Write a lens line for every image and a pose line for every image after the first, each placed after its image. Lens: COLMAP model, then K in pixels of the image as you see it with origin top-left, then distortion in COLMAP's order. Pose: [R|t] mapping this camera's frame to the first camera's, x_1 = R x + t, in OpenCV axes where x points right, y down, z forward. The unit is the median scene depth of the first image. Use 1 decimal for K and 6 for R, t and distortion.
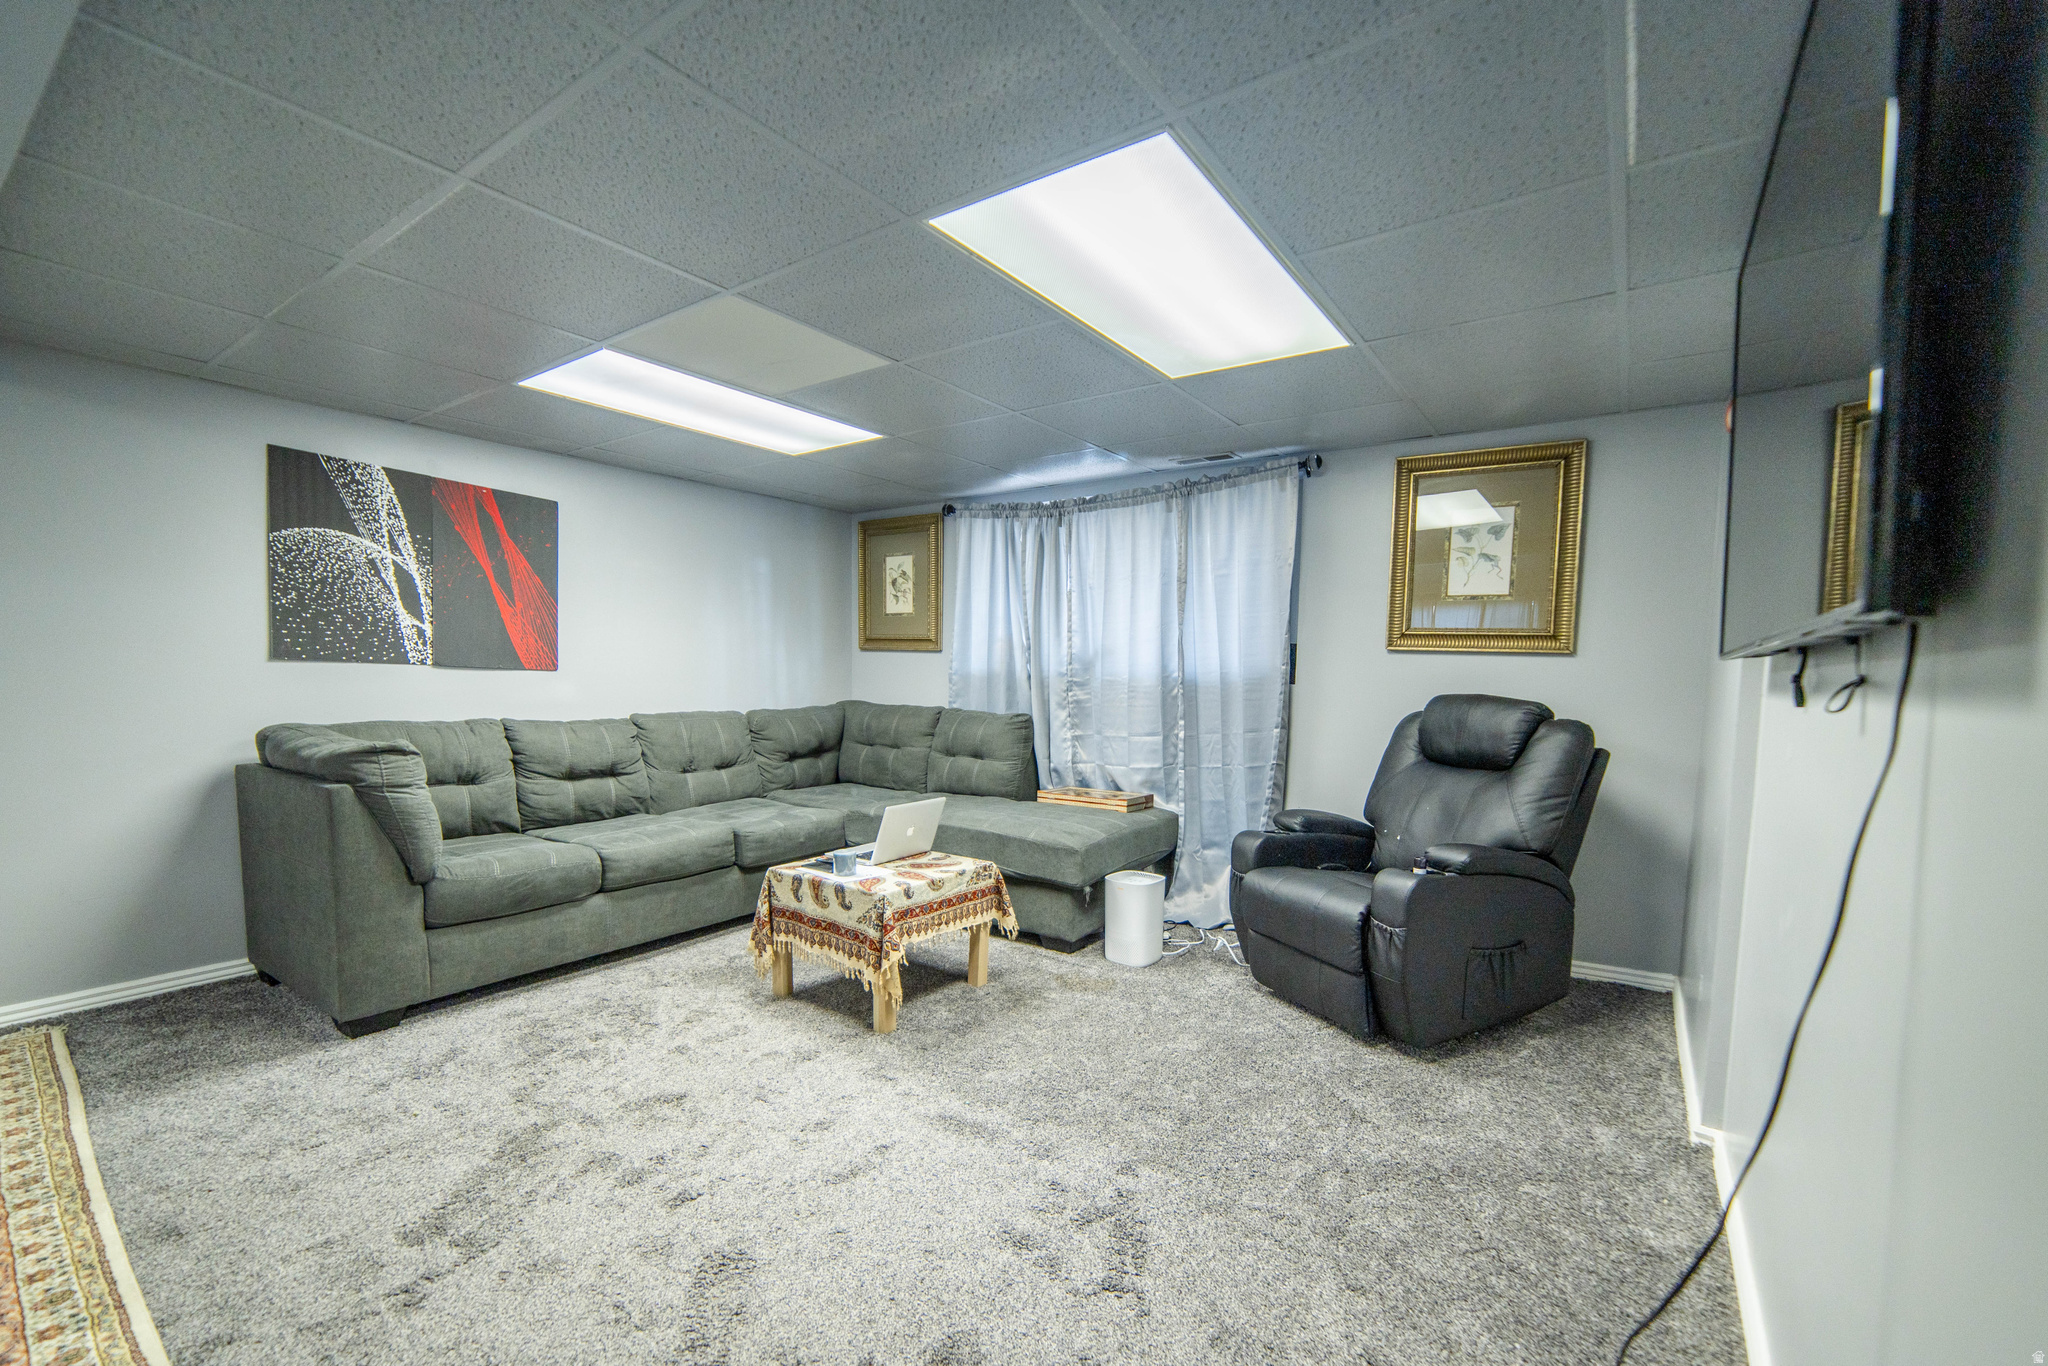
lens RADIAL K [[818.9, 0, 1062.3], [0, 818.9, 727.1], [0, 0, 1]] dist [-0.010074, 0.000572]
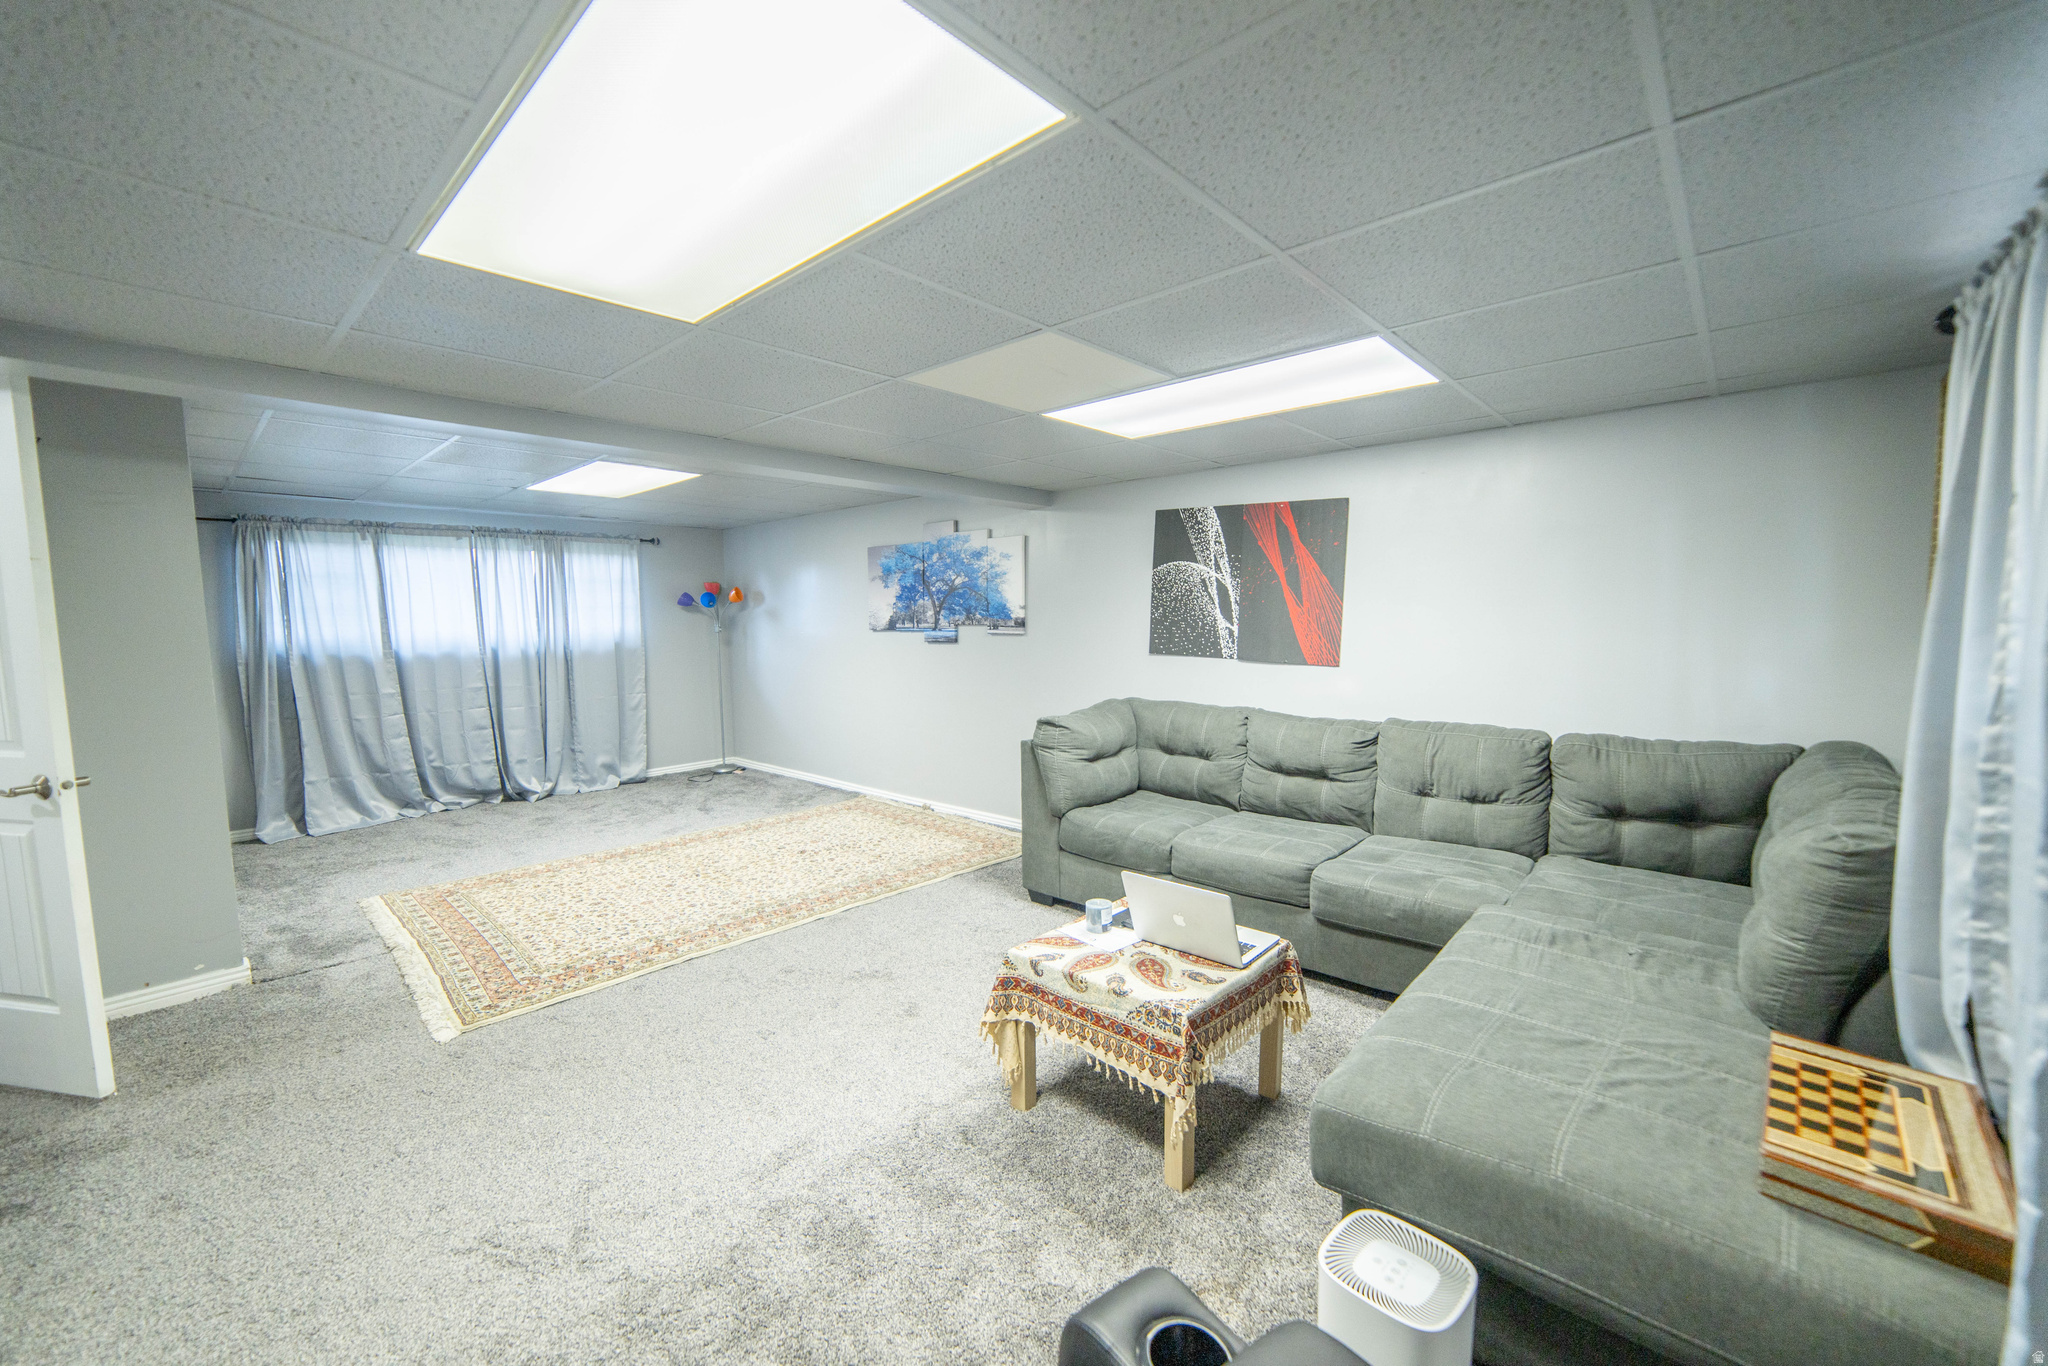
lens RADIAL K [[818.9, 0, 1025.8], [0, 818.9, 676.5], [0, 0, 1]] dist [-0.010074, 0.000572]
pose [[-0.138266, 0.062678, -0.988410, 0.511028], [-0.062160, 0.995479, 0.071822, -0.125046], [0.988443, 0.071370, -0.133745, 0.894918]]
